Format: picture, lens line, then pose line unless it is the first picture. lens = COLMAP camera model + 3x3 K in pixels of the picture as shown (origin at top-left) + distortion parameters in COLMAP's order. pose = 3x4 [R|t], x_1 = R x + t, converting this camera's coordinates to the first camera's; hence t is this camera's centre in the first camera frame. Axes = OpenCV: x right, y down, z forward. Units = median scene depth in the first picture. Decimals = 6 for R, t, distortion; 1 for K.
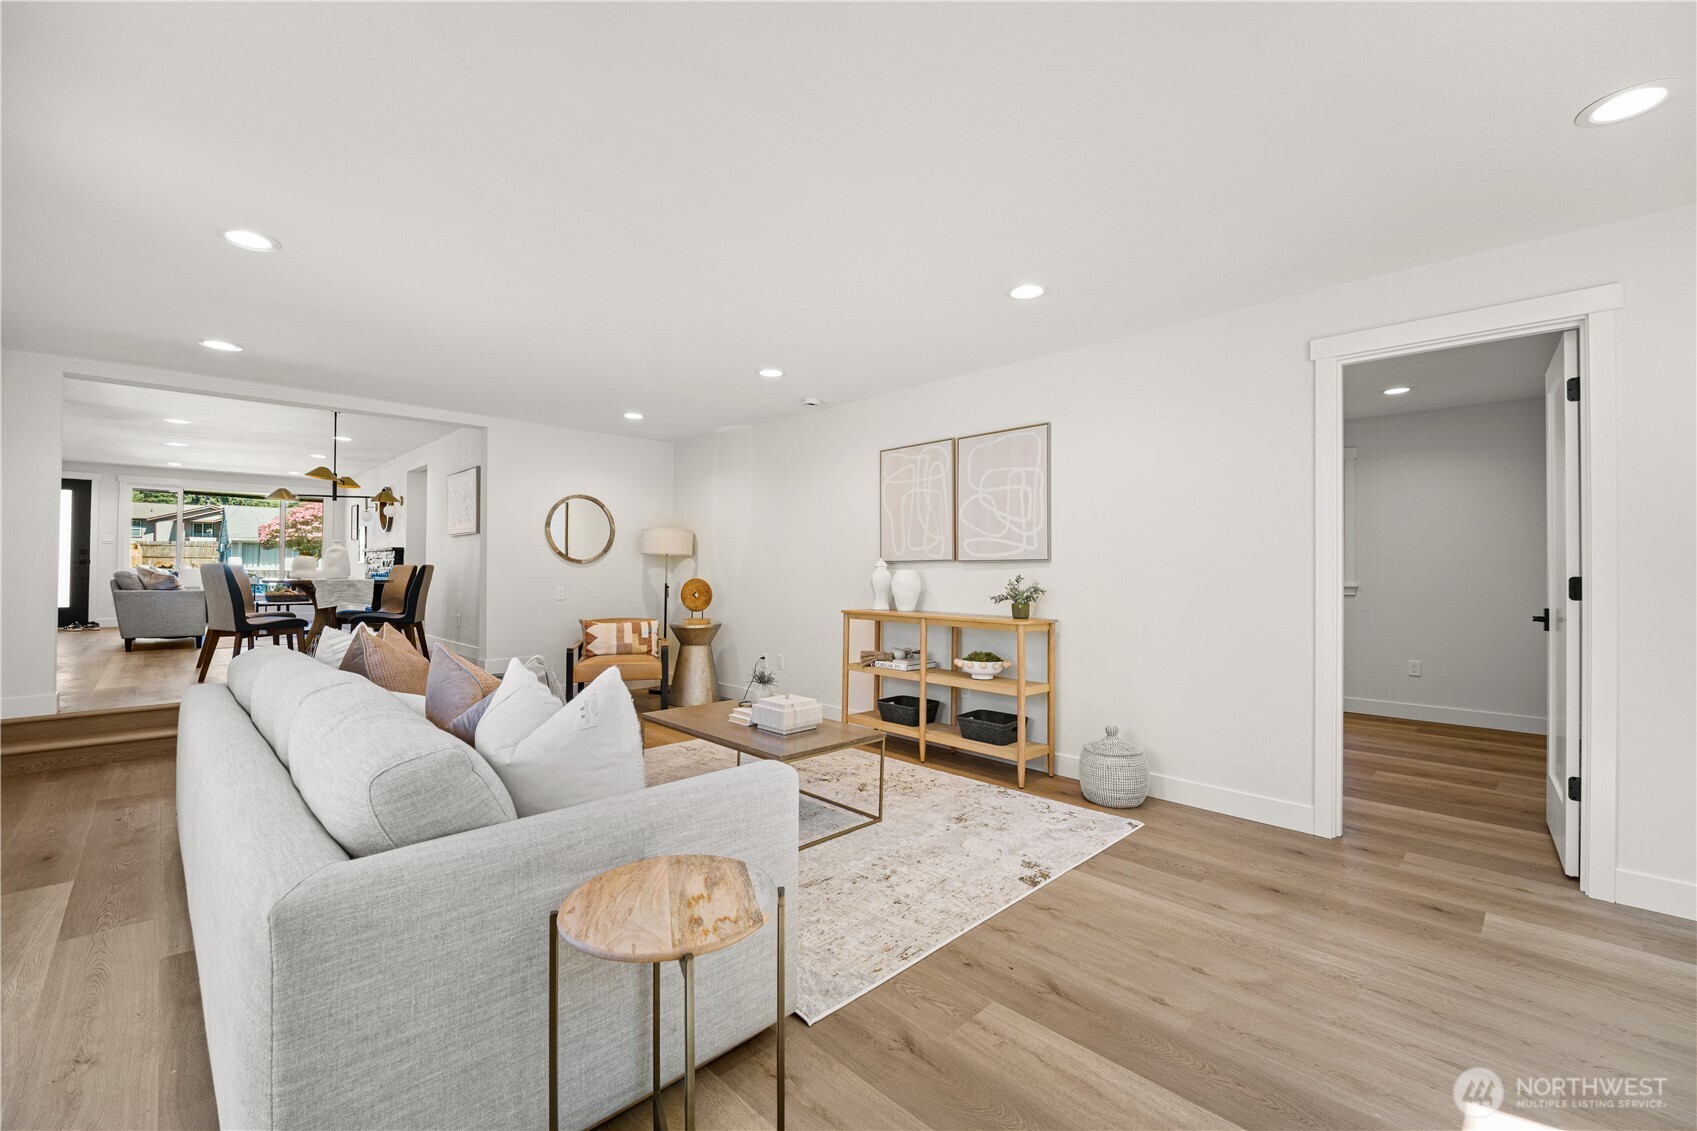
lens RADIAL K [[703.5, 0, 851.6], [0, 703.5, 567.7], [0, 0, 1]] dist [-0.013190, 0.000005]
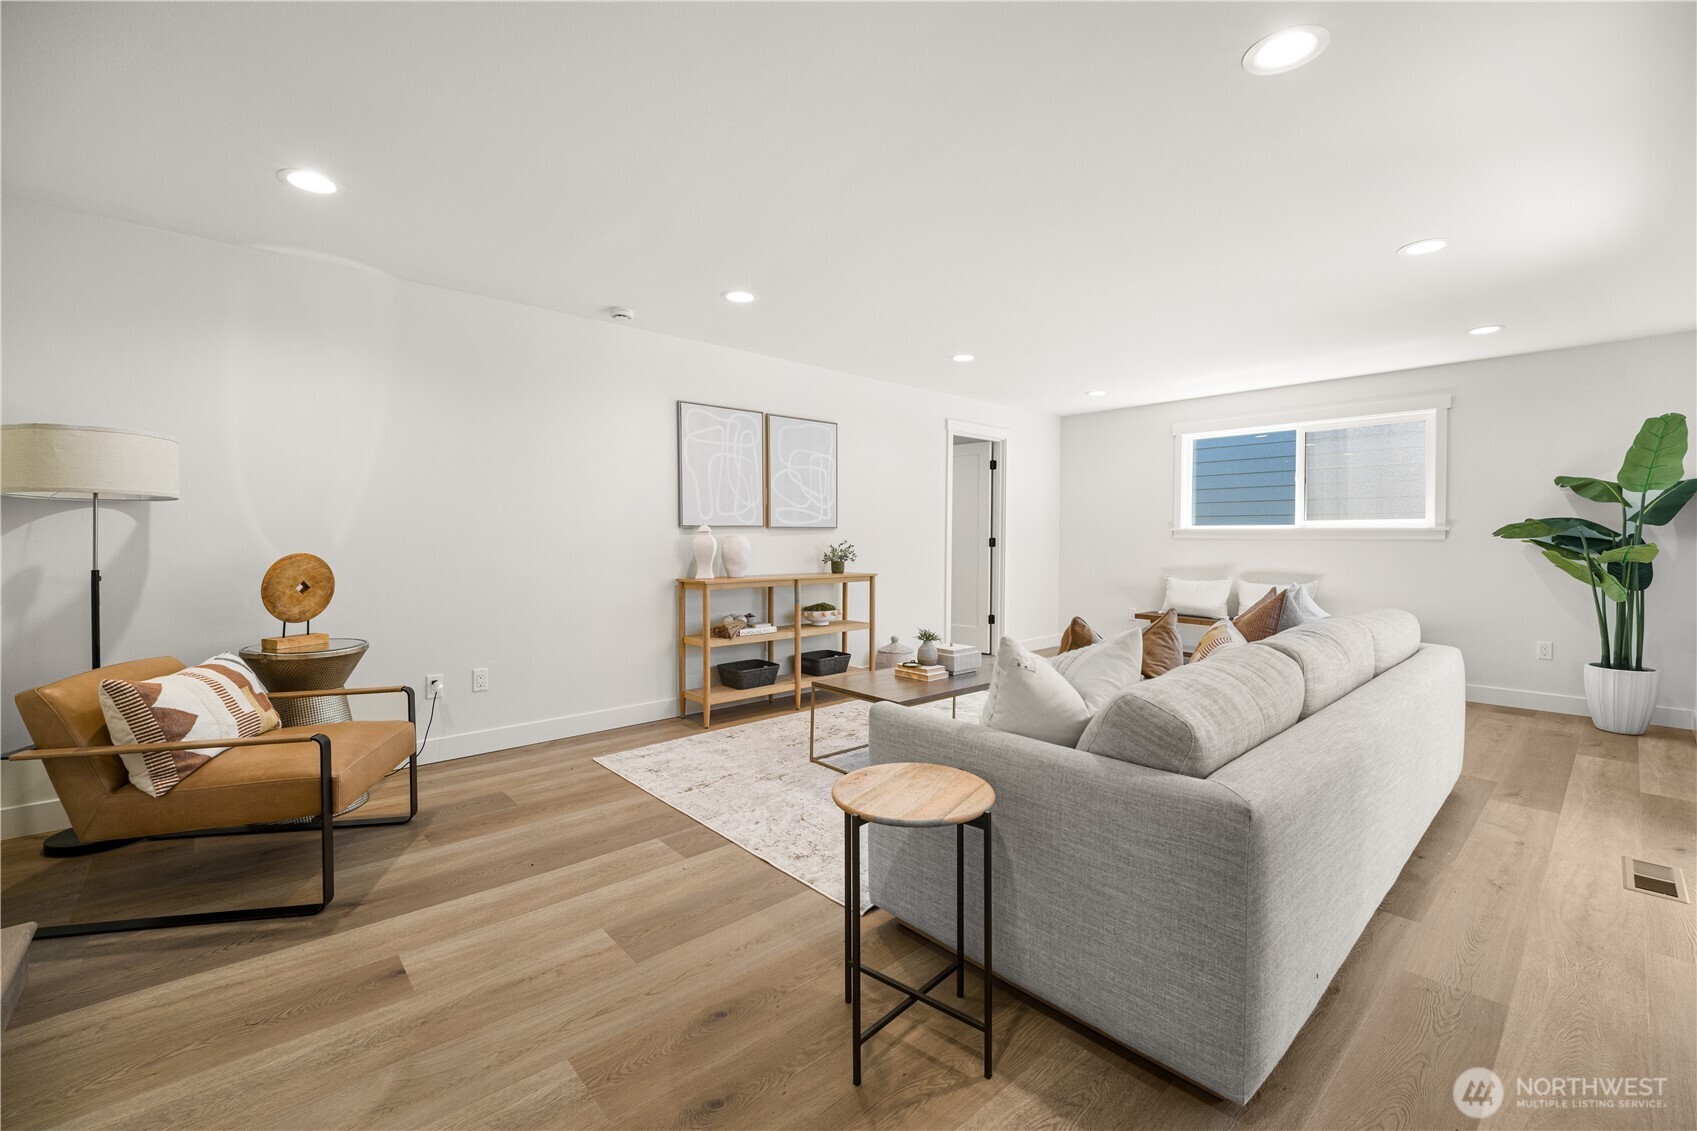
lens RADIAL K [[690.6, 0, 878.1], [0, 690.6, 560.6], [0, 0, 1]] dist [0.002843, 0.000026]
pose [[0.007357, -0.041675, 0.999104, -0.974155], [-0.008015, 0.999097, 0.041734, -0.003975], [-0.999941, -0.008314, 0.007016, 0.869174]]
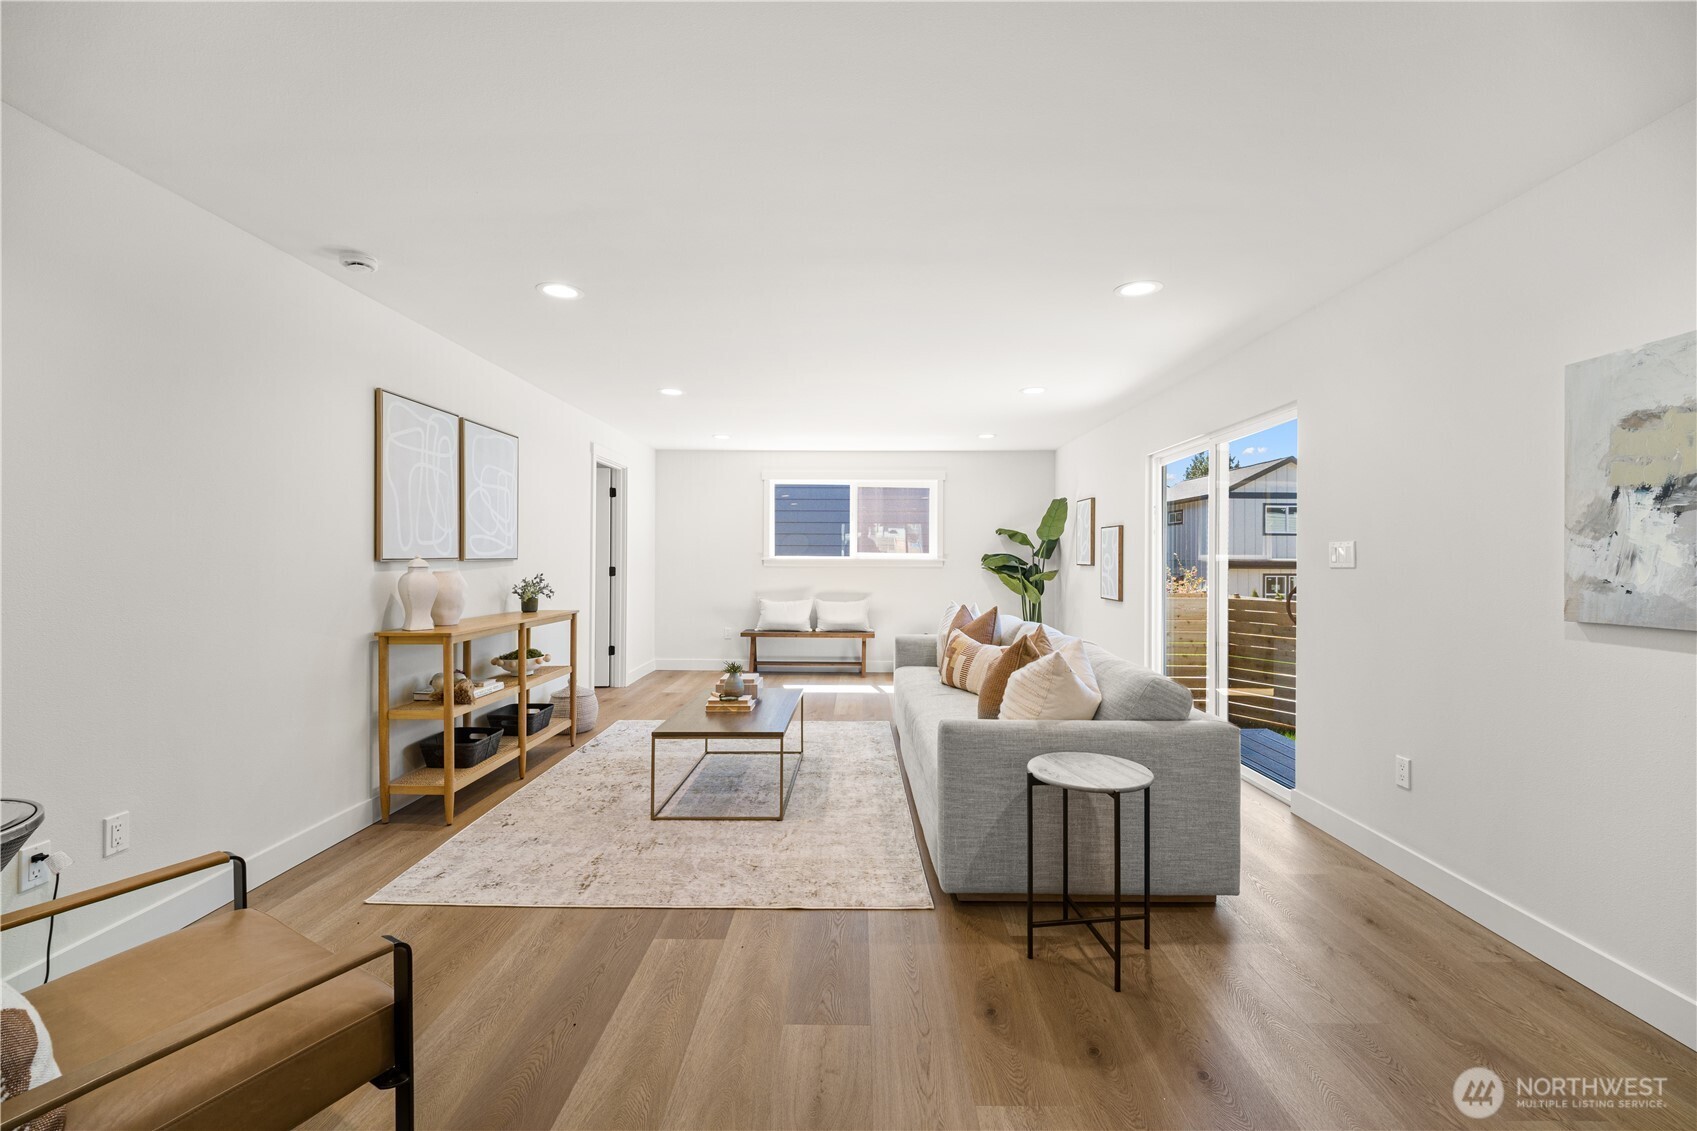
lens RADIAL K [[680.8, 0, 848.5], [0, 680.8, 565.5], [0, 0, 1]] dist [0.000036, -0.000143]
pose [[-0.710399, -0.016441, 0.703607, -0.829050], [-0.012680, 0.999864, 0.010561, -0.017713], [-0.703685, -0.001419, -0.710511, 1.336216]]
